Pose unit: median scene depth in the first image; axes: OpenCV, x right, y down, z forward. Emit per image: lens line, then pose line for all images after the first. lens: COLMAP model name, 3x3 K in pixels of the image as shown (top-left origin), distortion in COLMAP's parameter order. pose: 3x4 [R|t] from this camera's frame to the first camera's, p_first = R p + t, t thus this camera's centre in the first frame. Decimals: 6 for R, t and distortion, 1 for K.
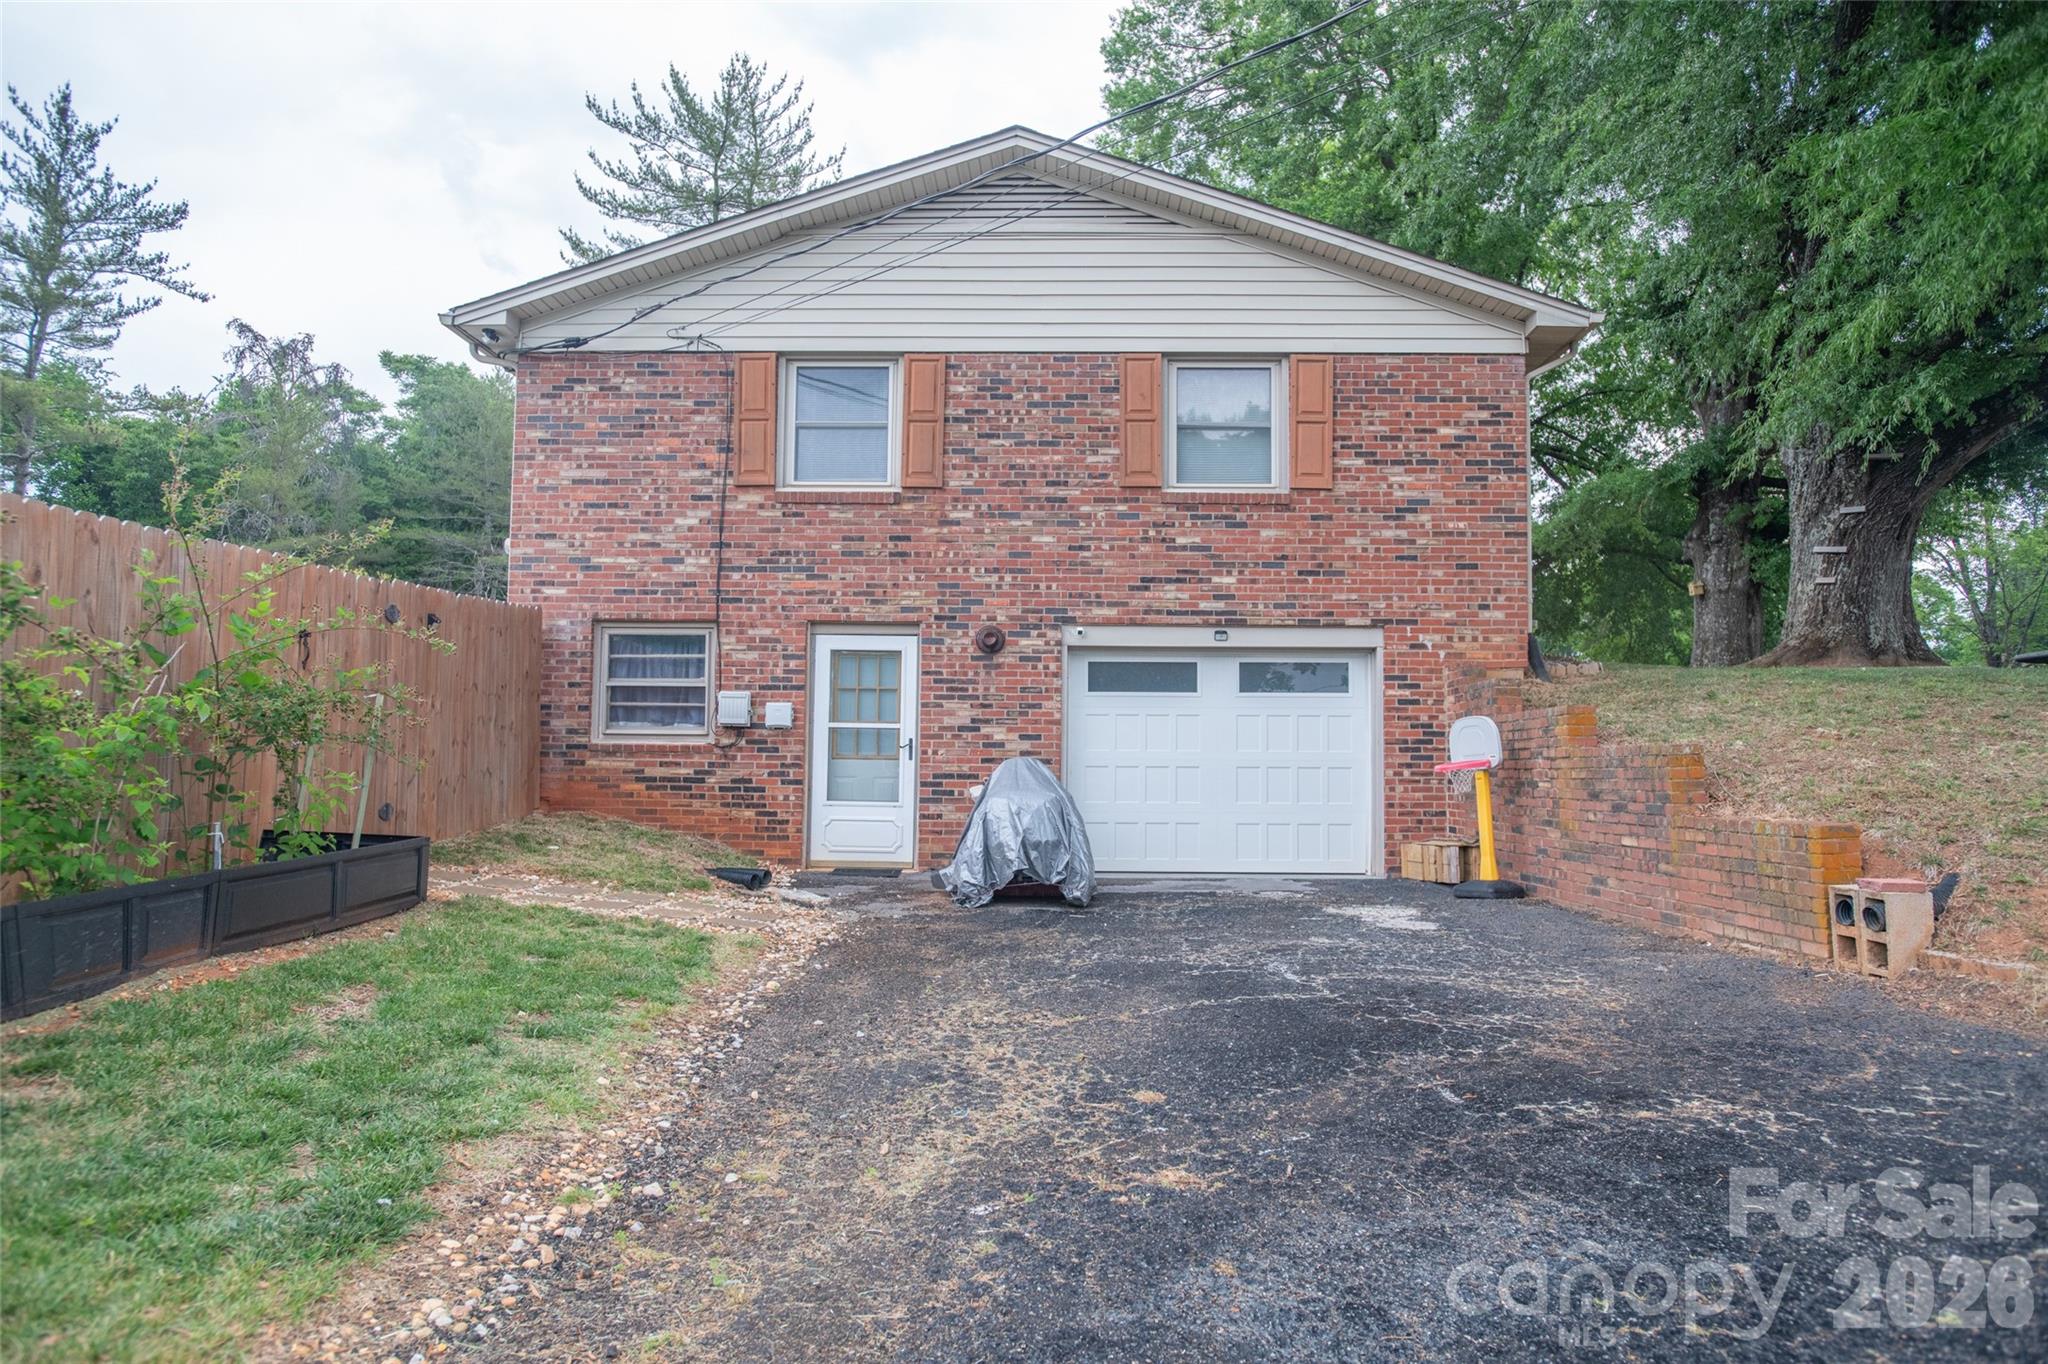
lens RADIAL K [[1288.4, 0, 1032.1], [0, 1288.4, 681.1], [0, 0, 1]] dist [-0.002767, 0.010932]
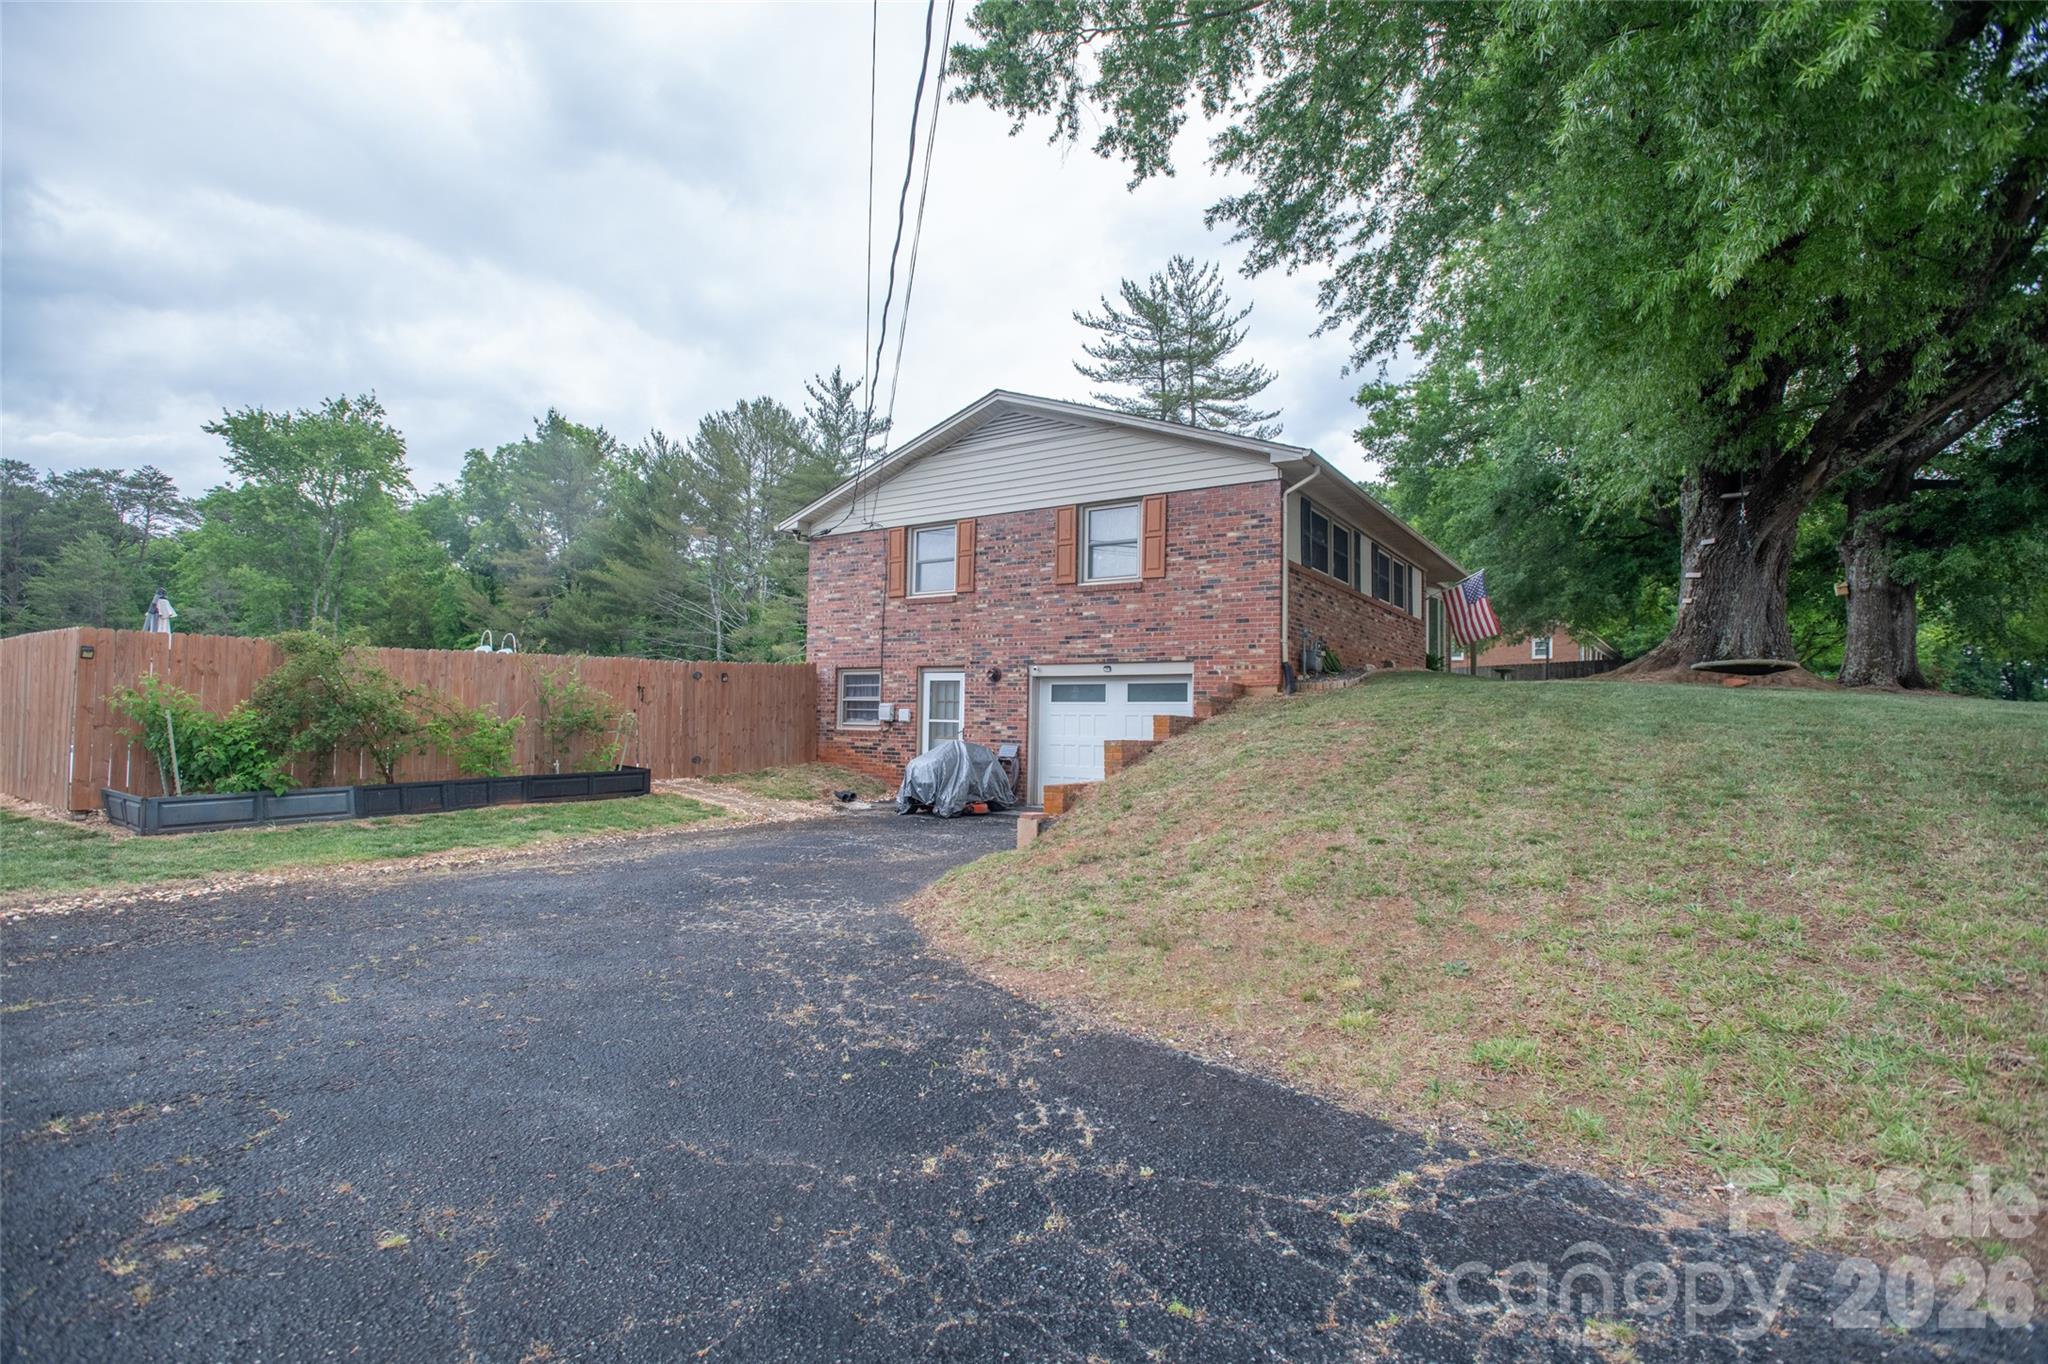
lens RADIAL K [[985.5, 0, 1024.0], [0, 985.5, 677.1], [0, 0, 1]] dist [-0.061888, 0.021249]
pose [[0.841803, -0.020177, -0.539408, 0.740537], [0.024024, 0.999711, 0.000097, -0.026814], [0.539250, -0.013040, 0.842045, -0.140991]]
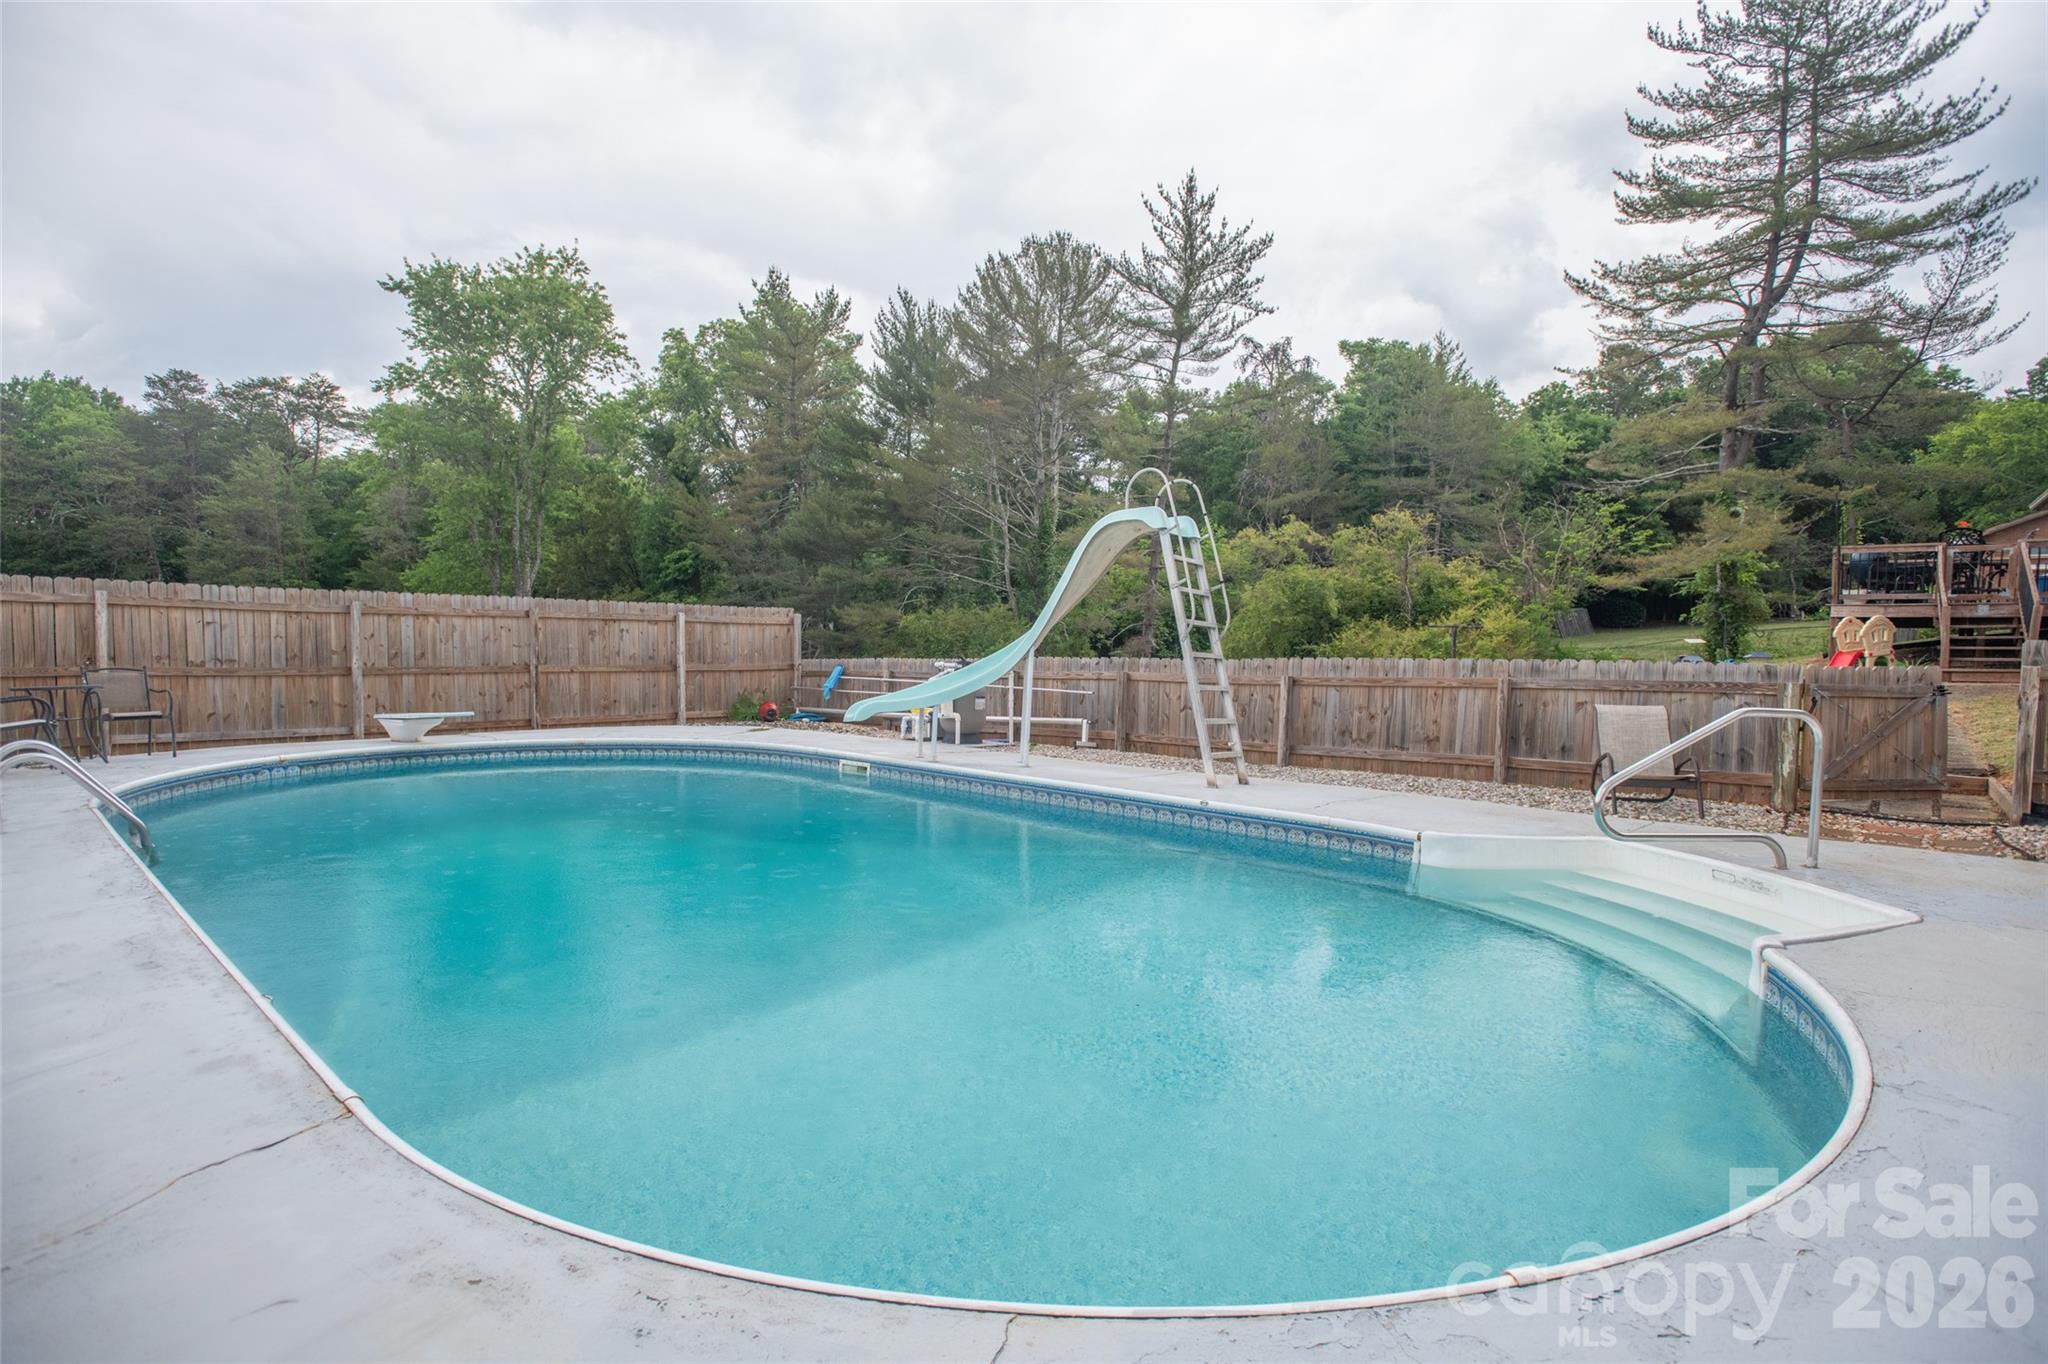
lens RADIAL K [[985.5, 0, 1024.9], [0, 985.5, 677.5], [0, 0, 1]] dist [-0.061888, 0.021249]
pose [[0.774853, 0.023292, -0.631712, -0.747000], [0.030740, 0.996750, 0.074456, -0.032816], [0.631393, -0.077111, 0.771619, 0.209190]]
